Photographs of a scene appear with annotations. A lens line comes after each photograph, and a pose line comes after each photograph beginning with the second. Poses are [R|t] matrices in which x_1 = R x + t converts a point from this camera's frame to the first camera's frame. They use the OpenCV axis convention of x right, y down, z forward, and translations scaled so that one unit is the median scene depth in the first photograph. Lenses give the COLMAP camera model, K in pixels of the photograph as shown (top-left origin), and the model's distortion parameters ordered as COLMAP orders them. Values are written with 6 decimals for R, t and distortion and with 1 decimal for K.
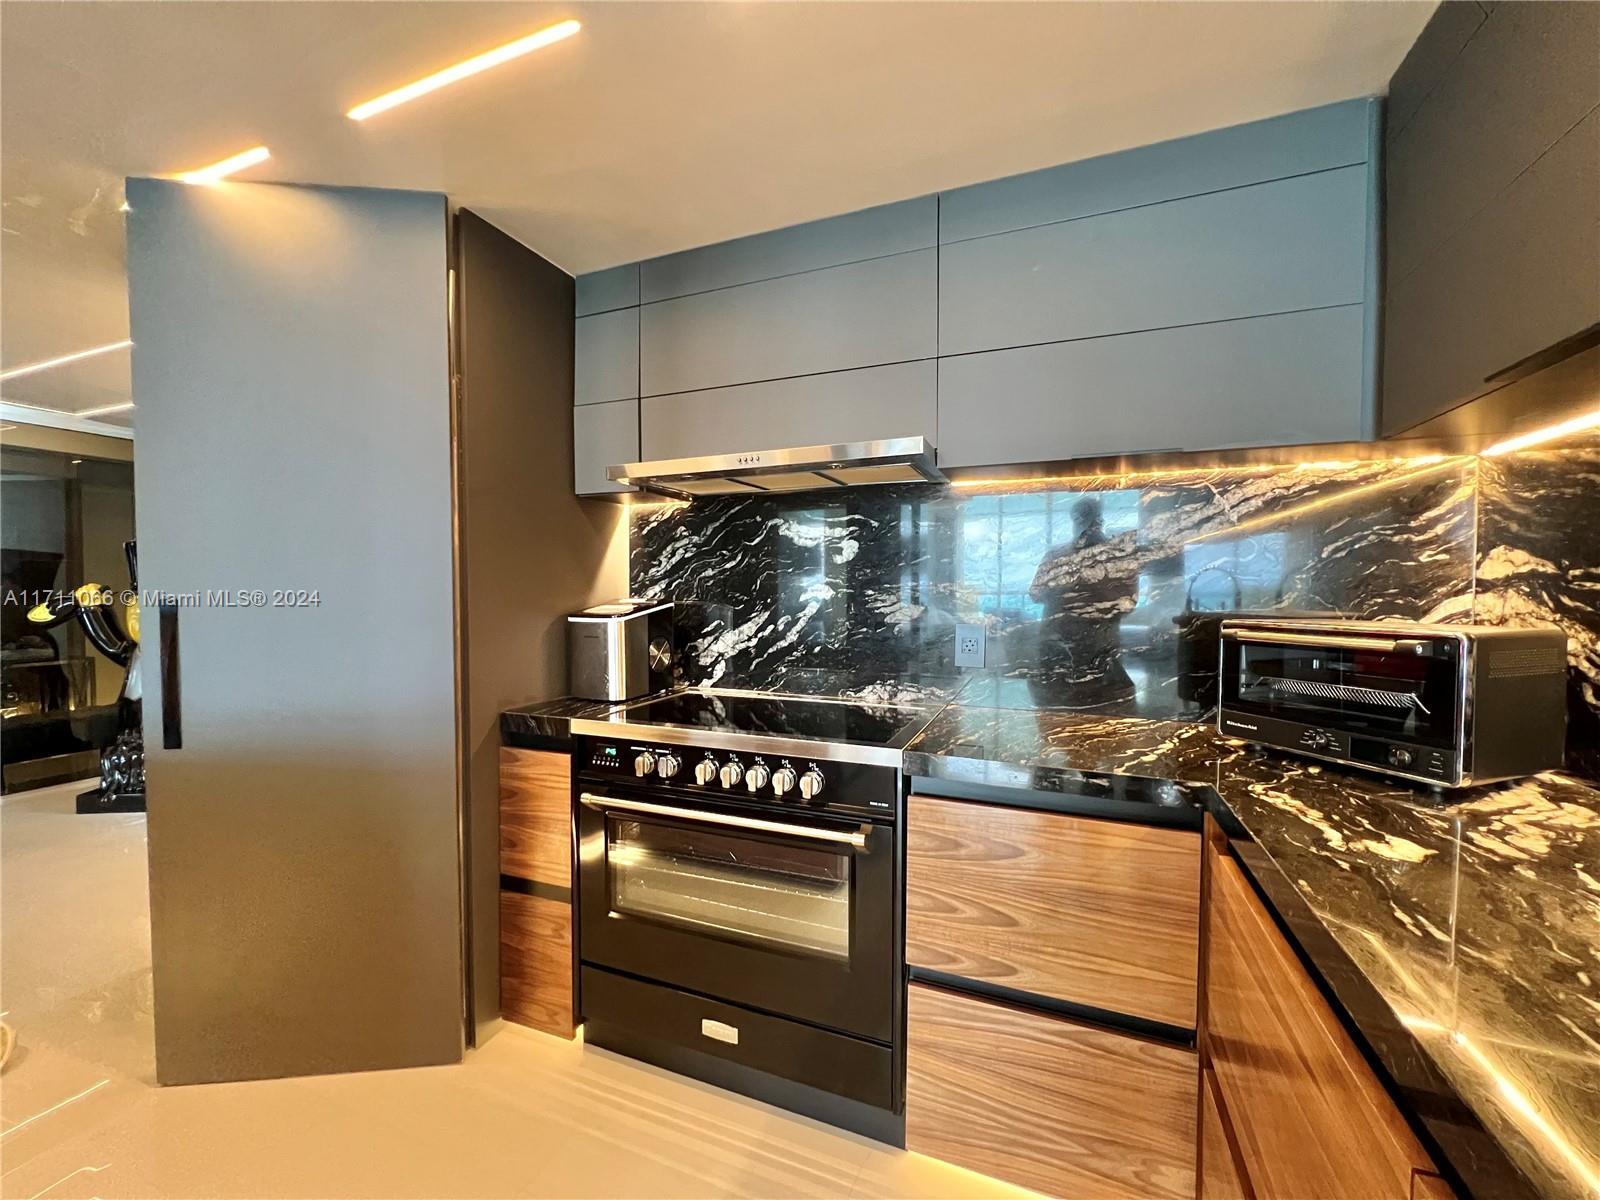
lens RADIAL K [[640.7, 0, 800.1], [0, 640.7, 602.5], [0, 0, 1]] dist [0.003460, -0.000001]
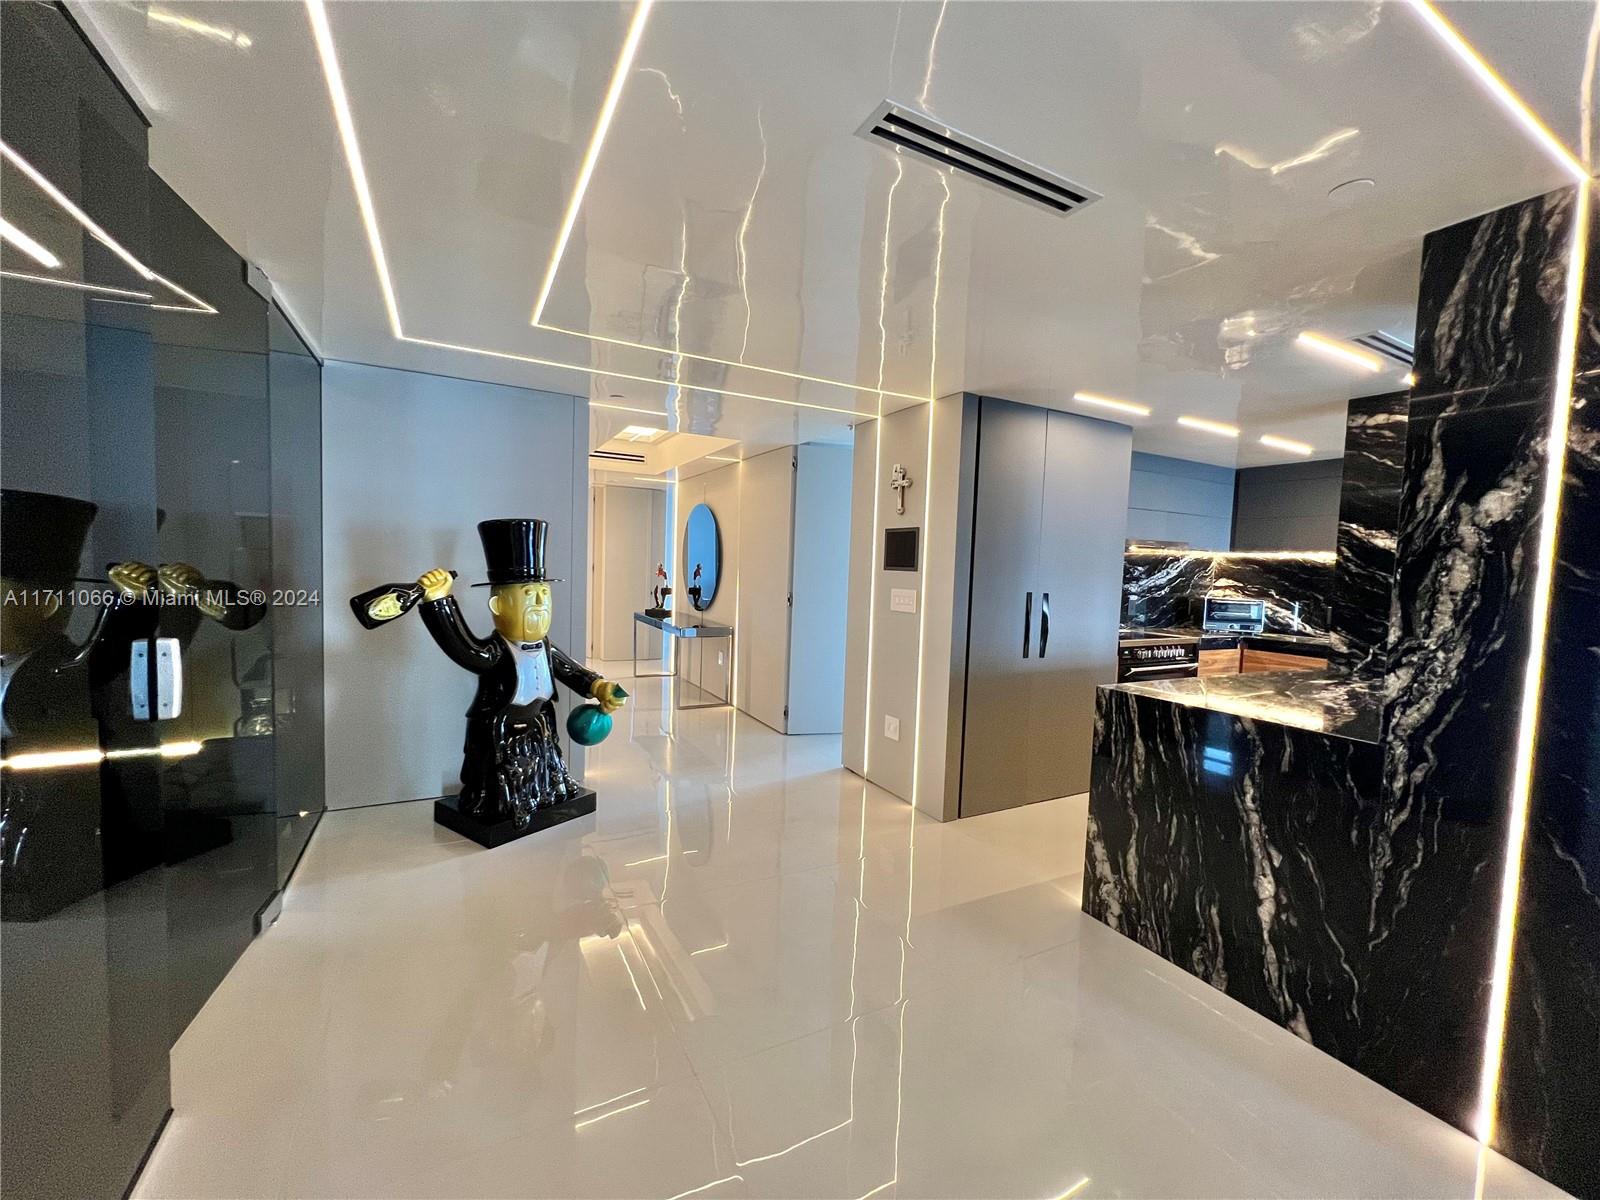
lens RADIAL K [[640.7, 0, 799.6], [0, 640.7, 601.2], [0, 0, 1]] dist [0.003460, -0.000001]
pose [[0.643333, -0.026798, 0.765117, -3.720710], [-0.009906, 0.999012, 0.043319, -0.090848], [-0.765522, -0.035448, 0.642432, 0.440474]]
